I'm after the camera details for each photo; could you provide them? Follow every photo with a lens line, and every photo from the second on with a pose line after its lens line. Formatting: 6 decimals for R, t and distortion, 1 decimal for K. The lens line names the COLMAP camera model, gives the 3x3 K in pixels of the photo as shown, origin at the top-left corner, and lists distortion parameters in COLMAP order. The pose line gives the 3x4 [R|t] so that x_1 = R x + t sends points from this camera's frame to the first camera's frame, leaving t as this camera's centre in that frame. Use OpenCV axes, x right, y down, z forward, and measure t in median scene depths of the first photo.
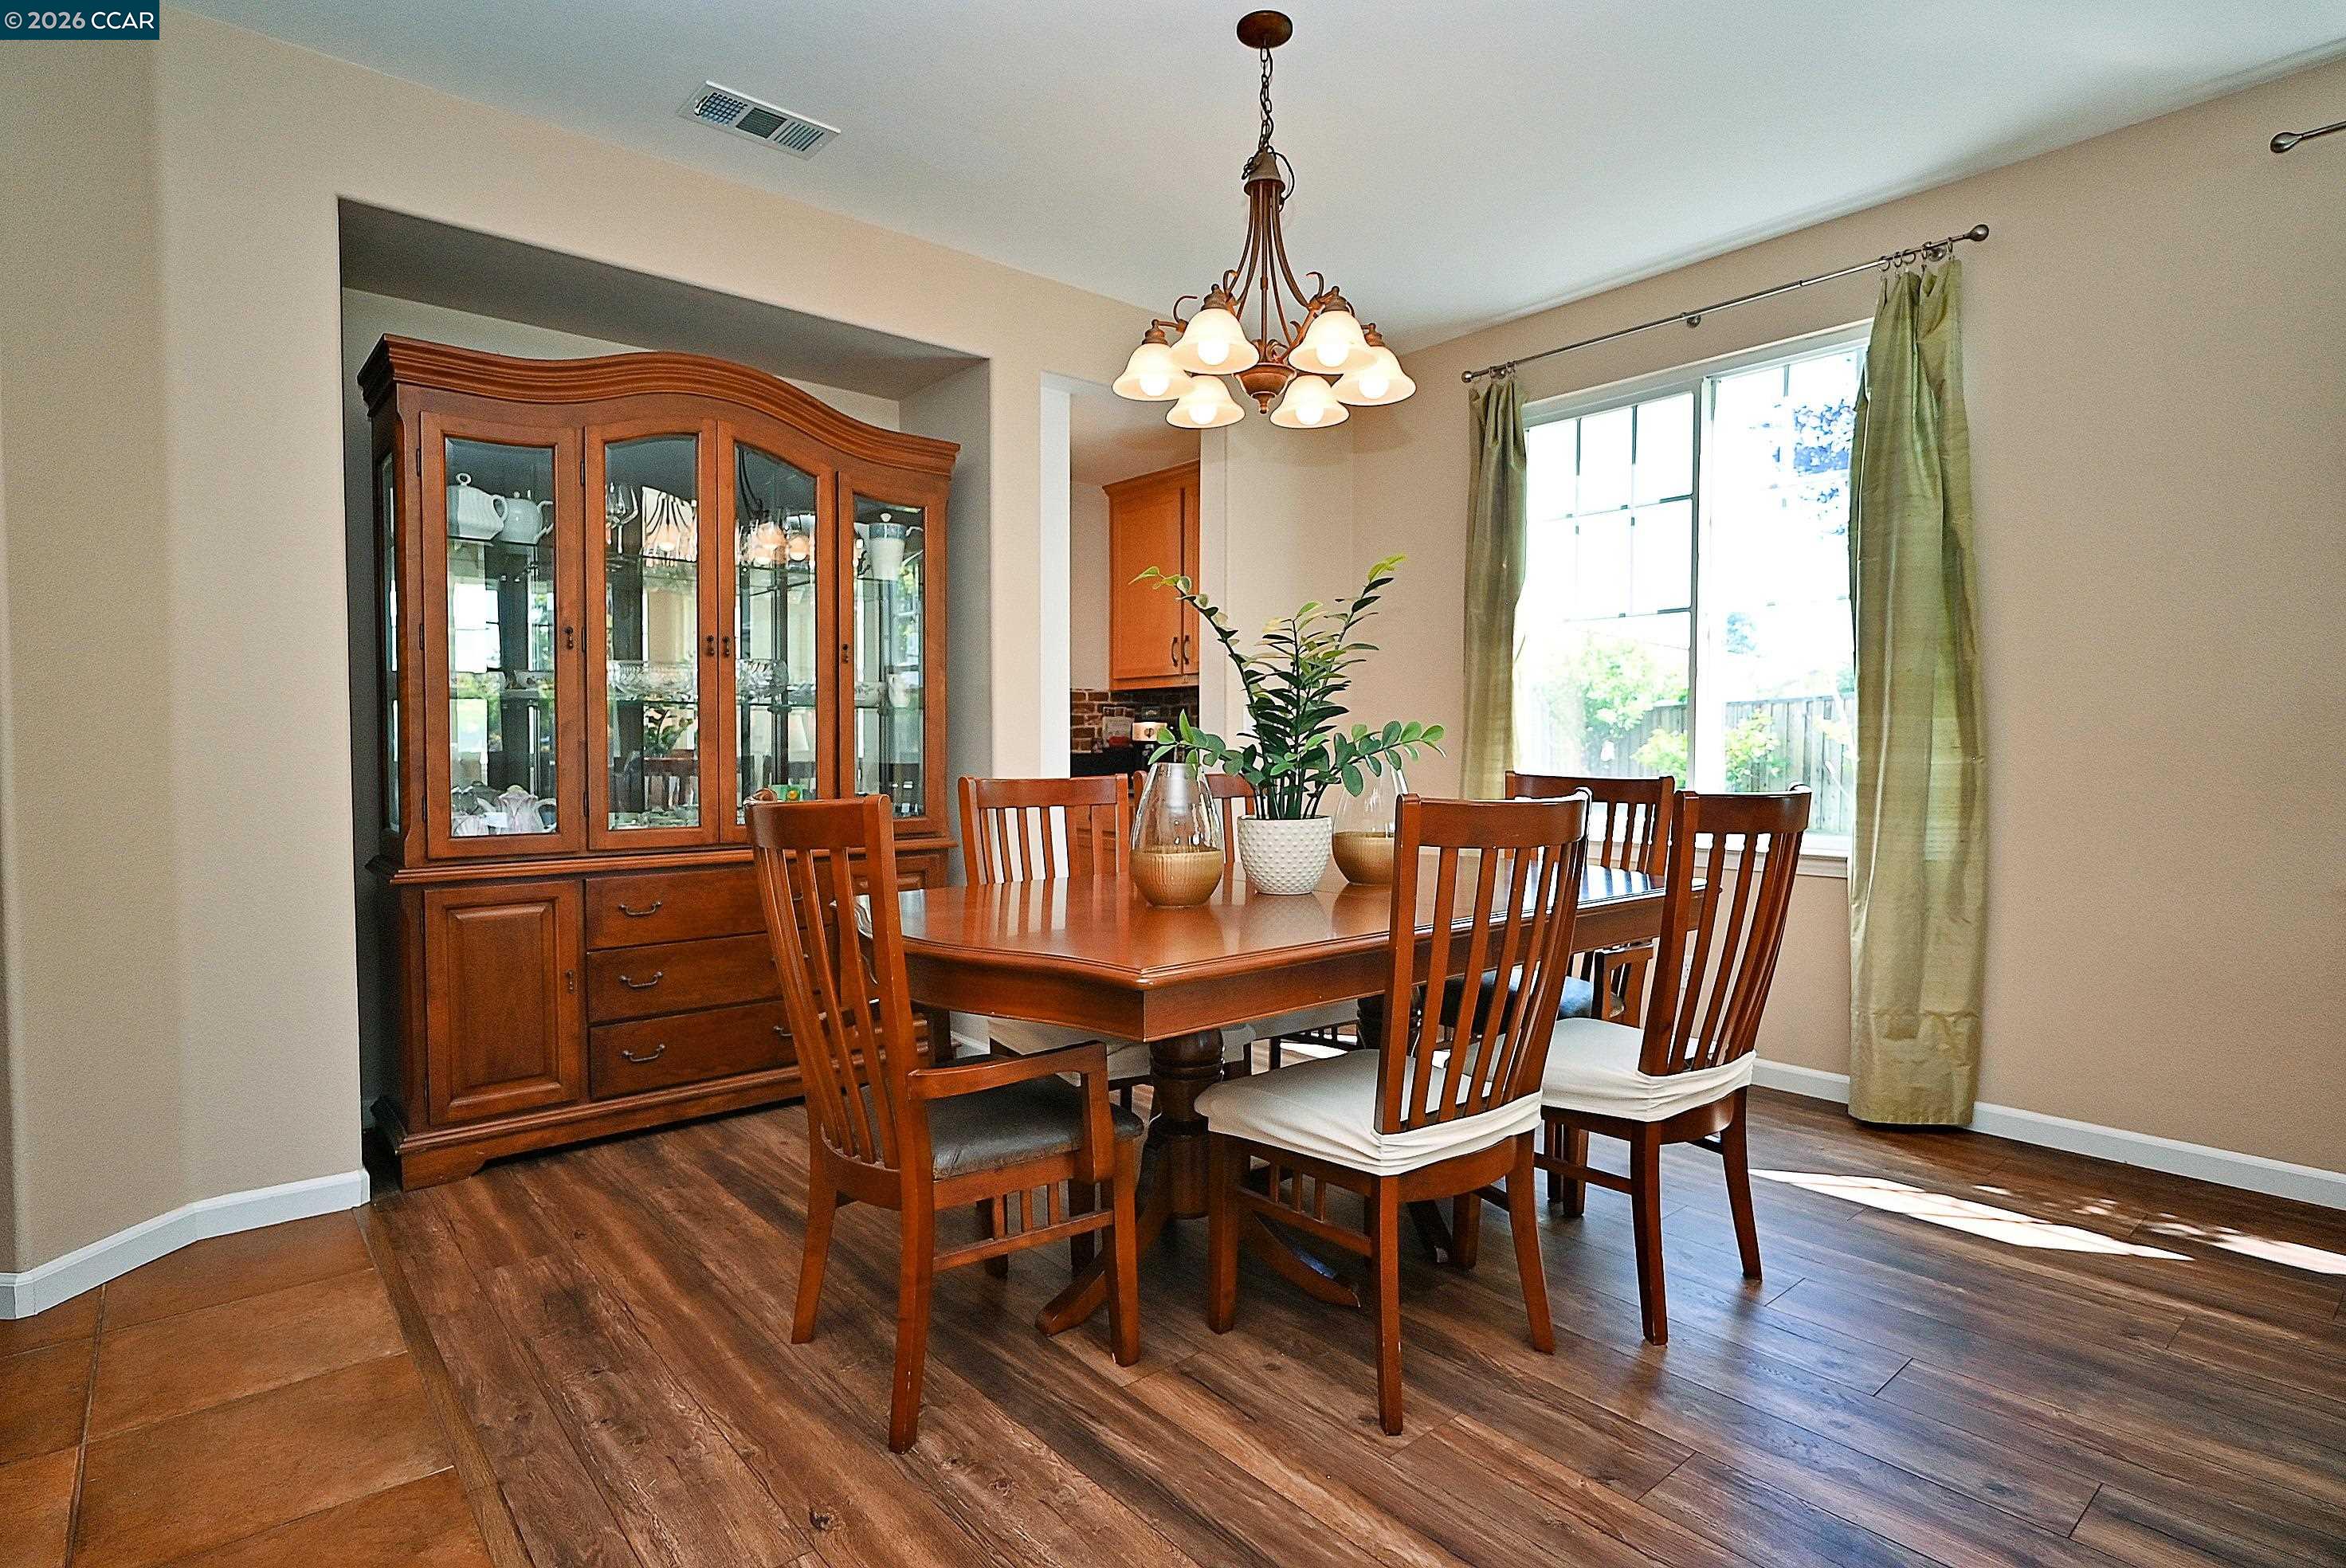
lens RADIAL K [[1168.0, 0, 1165.8], [0, 1168.0, 776.6], [0, 0, 1]] dist [-0.004311, 0.003879]
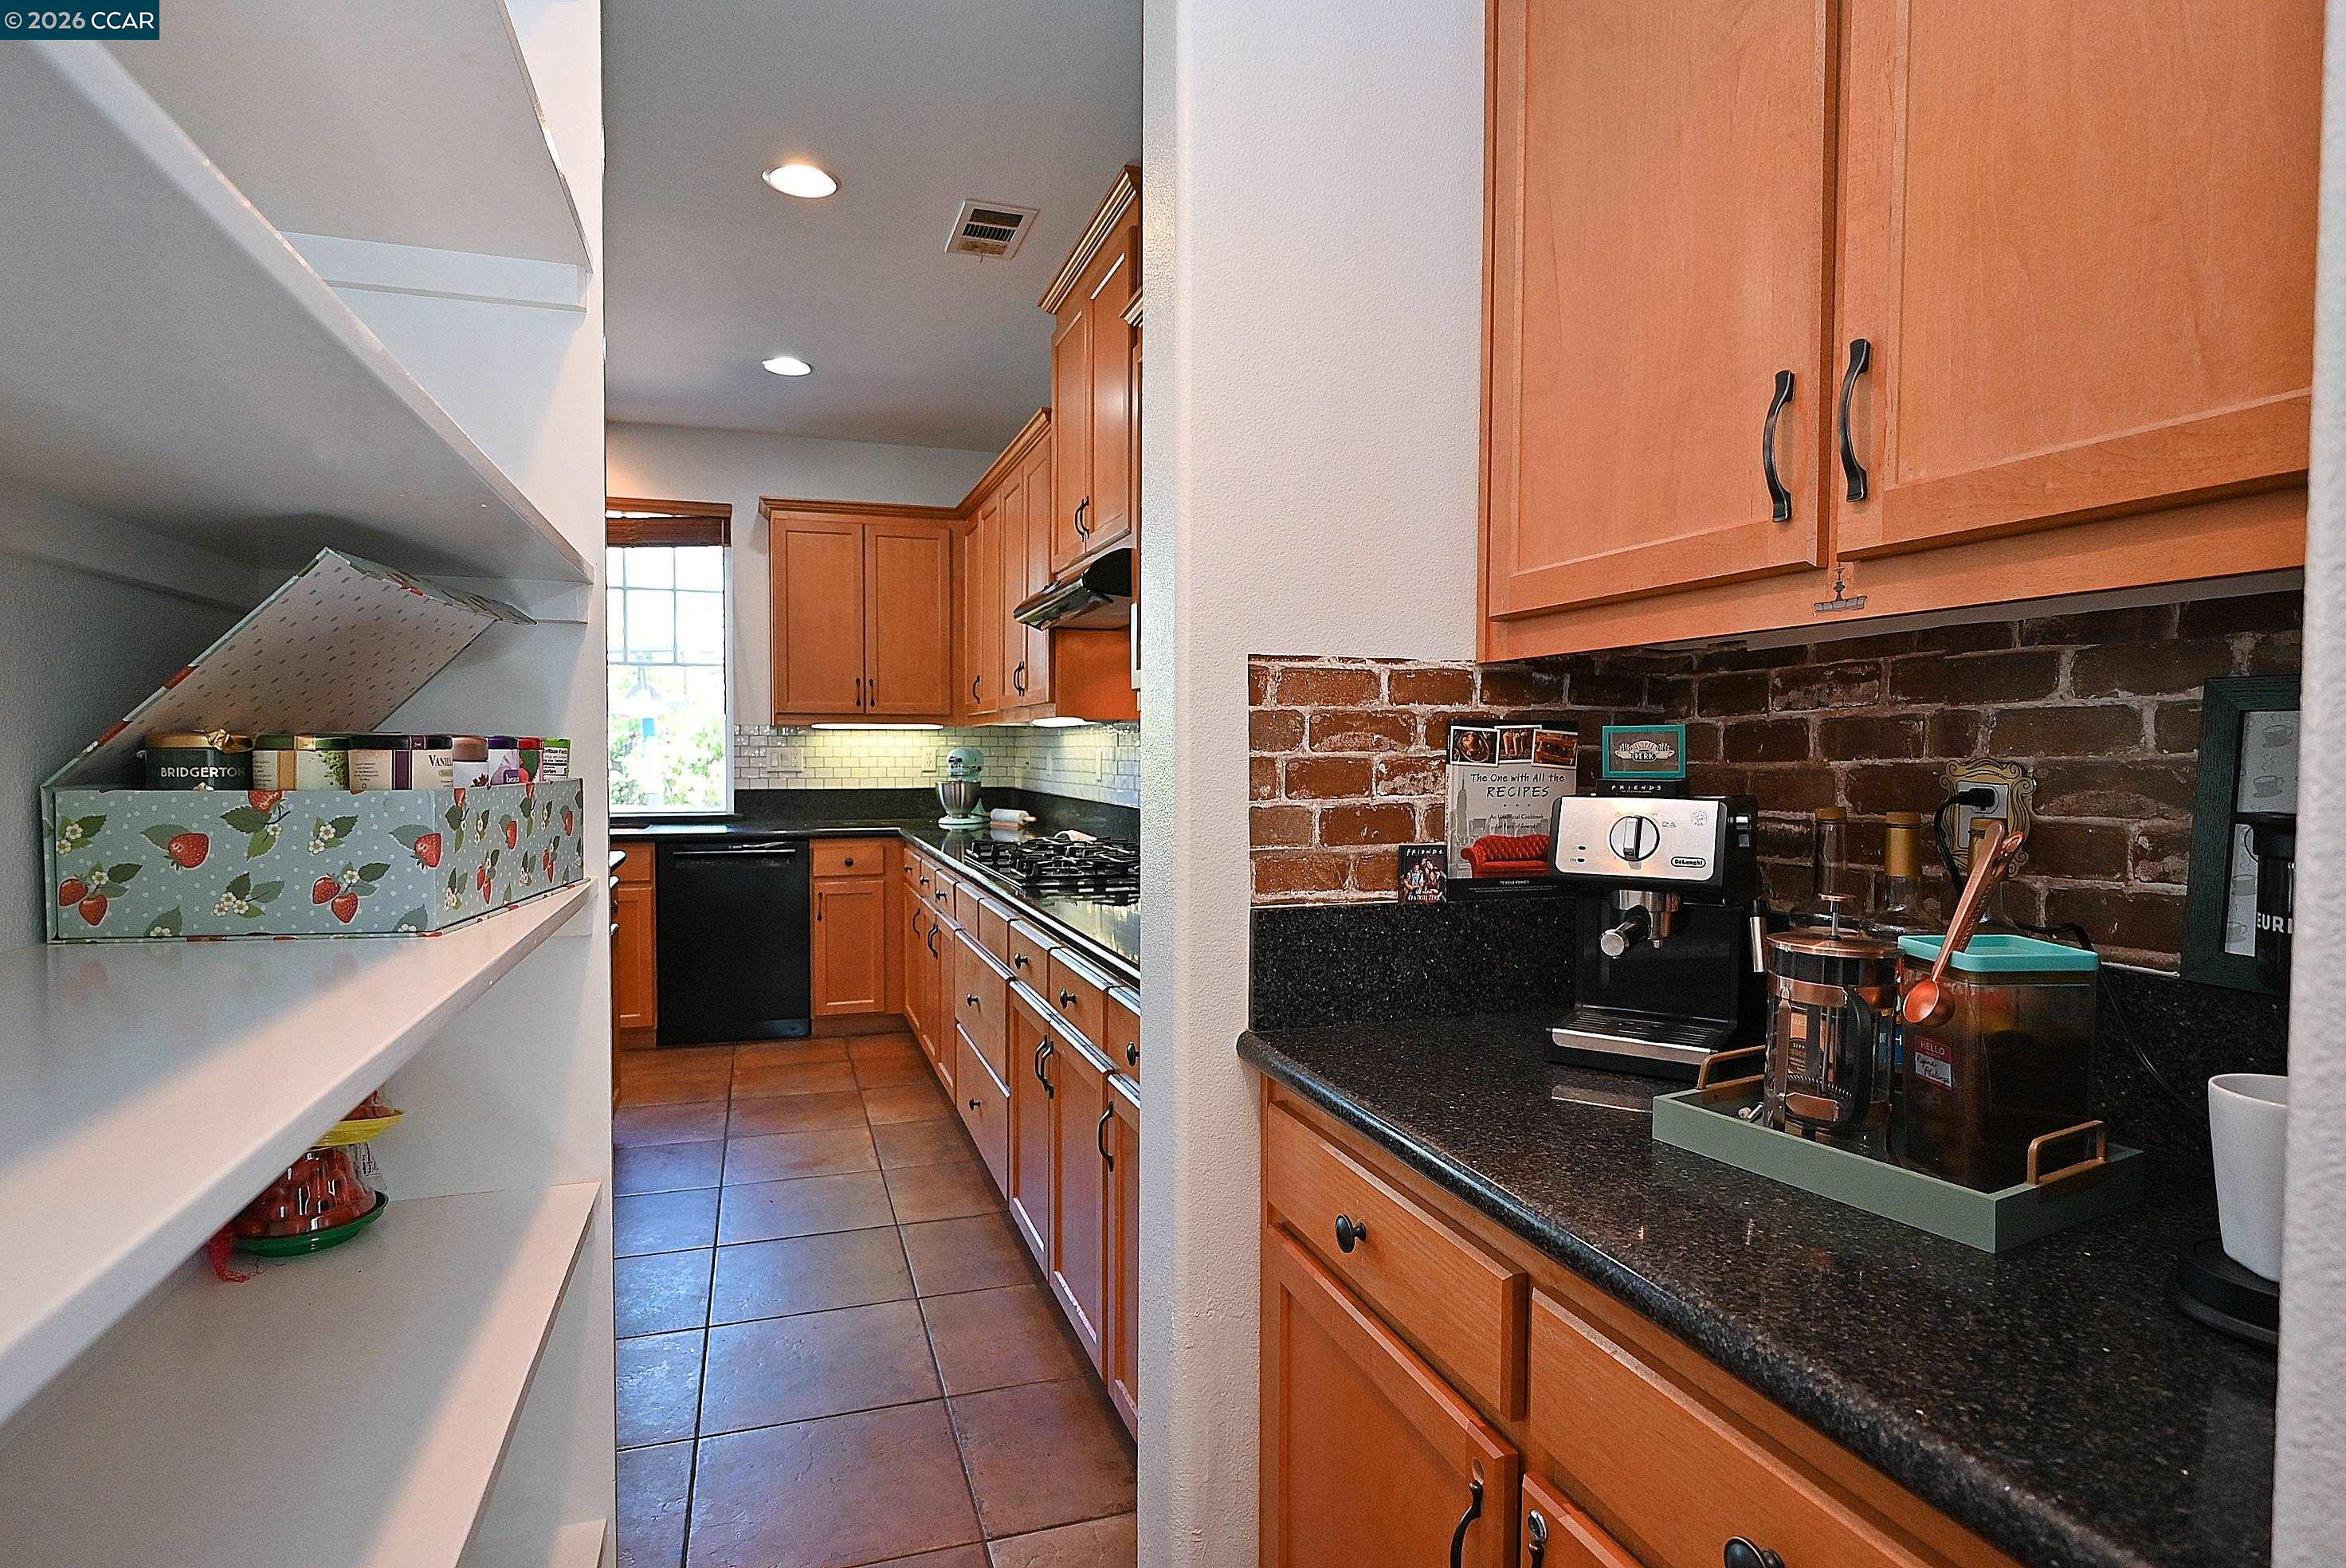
lens RADIAL K [[1168.0, 0, 1189.2], [0, 1168.0, 793.5], [0, 0, 1]] dist [-0.004311, 0.003879]
pose [[0.931240, 0.016646, -0.364025, -0.012146], [-0.015340, 0.999861, 0.006479, -0.045134], [0.364082, -0.000449, 0.931367, 0.735366]]
